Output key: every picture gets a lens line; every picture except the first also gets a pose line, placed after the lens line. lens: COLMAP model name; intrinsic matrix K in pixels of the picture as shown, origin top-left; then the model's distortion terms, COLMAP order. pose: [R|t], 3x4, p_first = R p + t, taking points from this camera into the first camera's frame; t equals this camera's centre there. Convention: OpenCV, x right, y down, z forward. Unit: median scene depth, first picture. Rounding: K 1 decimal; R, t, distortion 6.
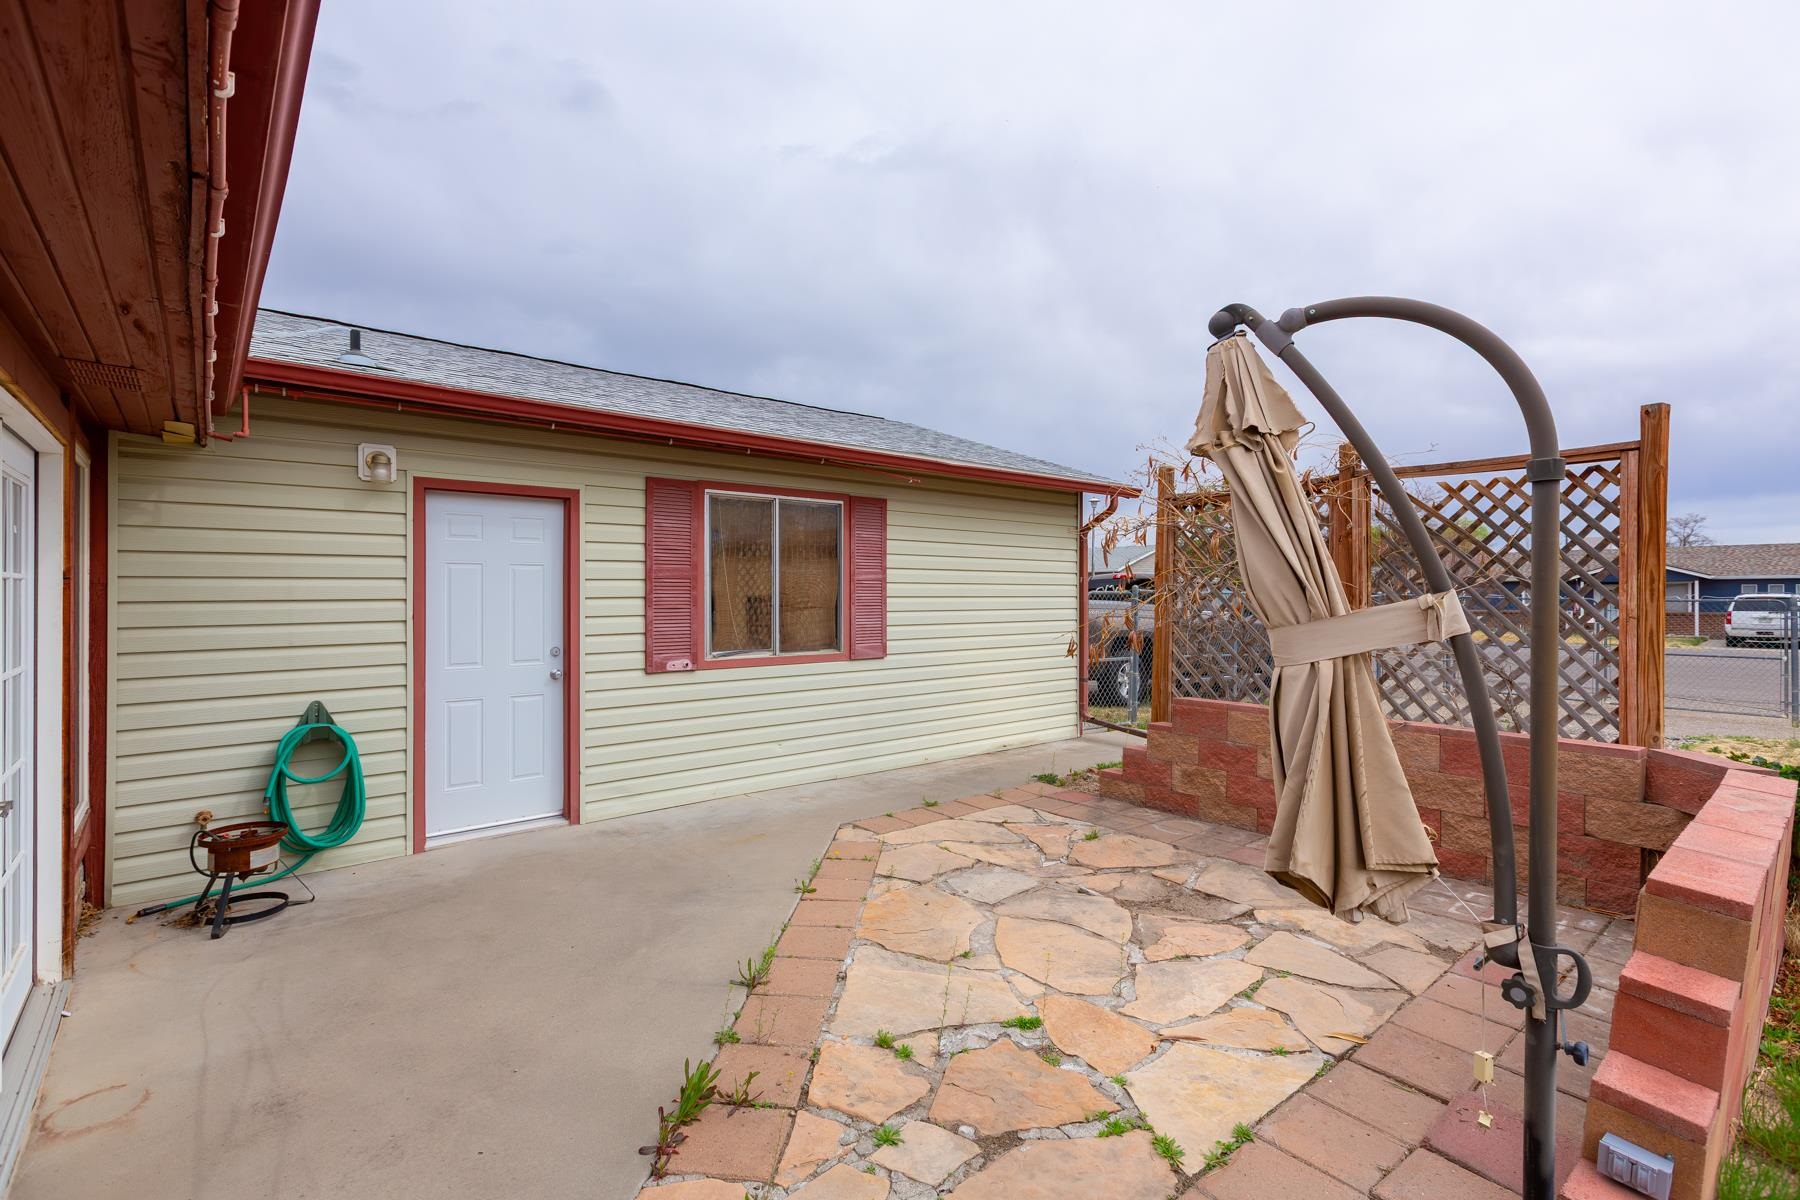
lens RADIAL K [[816.6, 0, 890.8], [0, 816.6, 587.7], [0, 0, 1]] dist [0.006179, -0.002414]
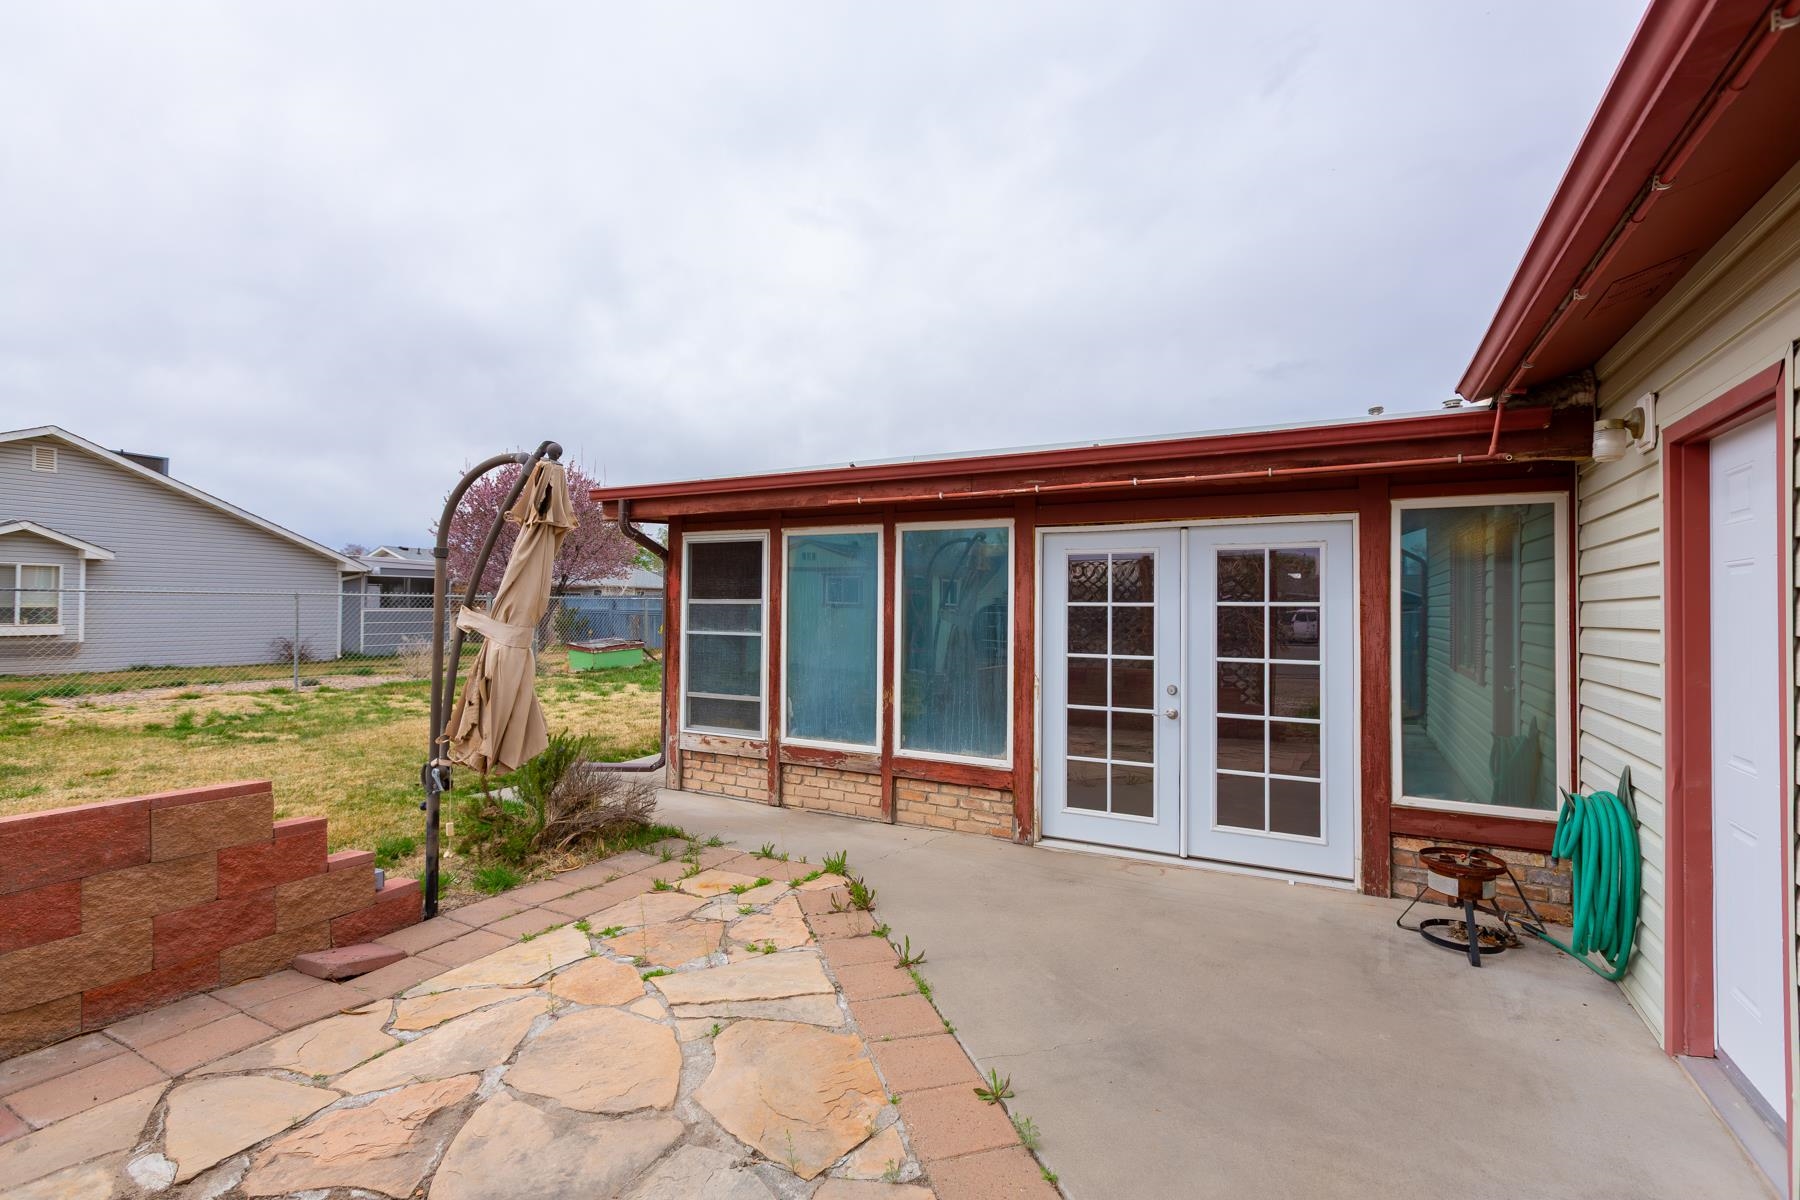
lens RADIAL K [[820.7, 0, 921.0], [0, 820.7, 603.2], [0, 0, 1]] dist [0.003969, -0.001719]
pose [[-0.920537, -0.013033, -0.390438, 0.229971], [-0.009627, 0.999897, -0.010679, 0.004119], [0.390536, -0.006071, -0.920567, 1.821521]]
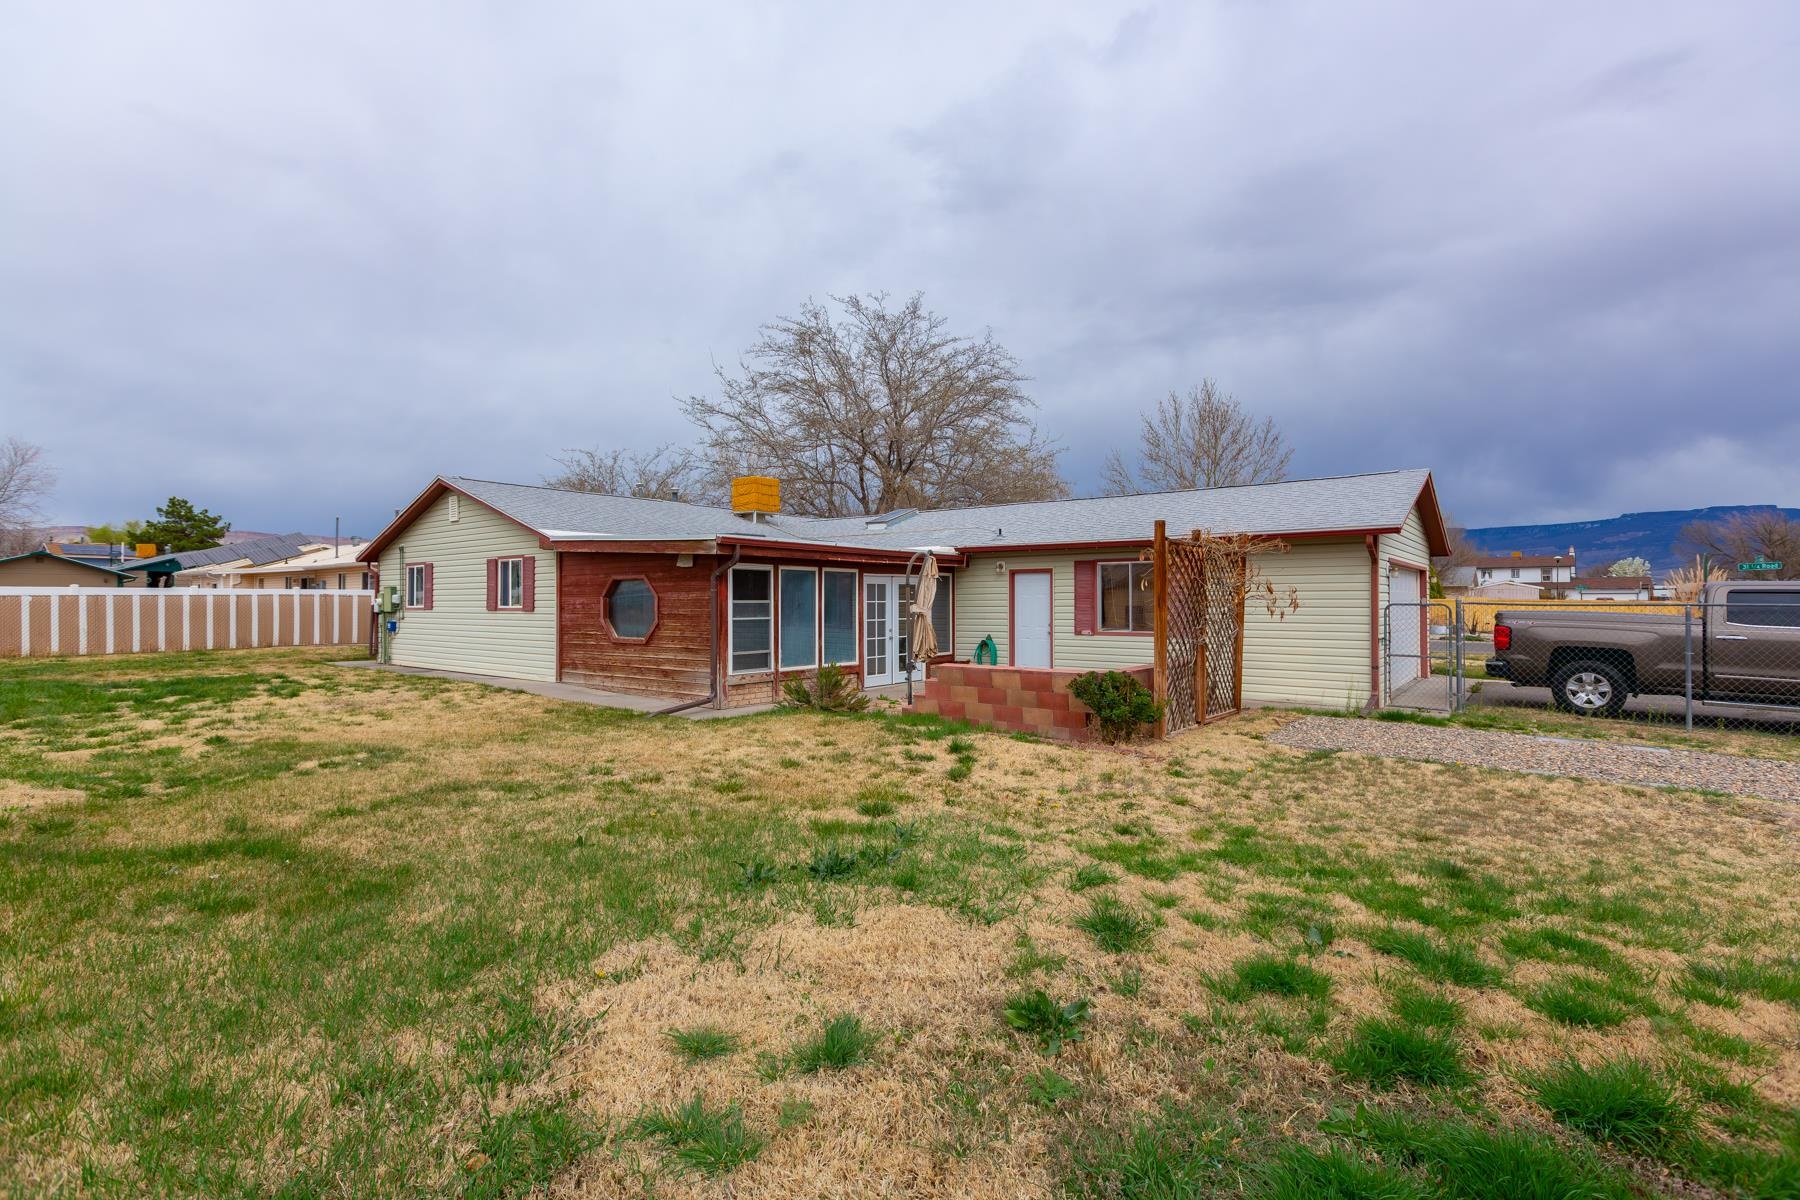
lens RADIAL K [[816.6, 0, 890.8], [0, 816.6, 587.7], [0, 0, 1]] dist [0.006179, -0.002414]
pose [[0.203556, -0.018212, -0.978894, 3.462606], [0.007400, 0.999827, -0.017062, -0.011119], [0.979035, -0.003771, 0.203656, -0.208507]]
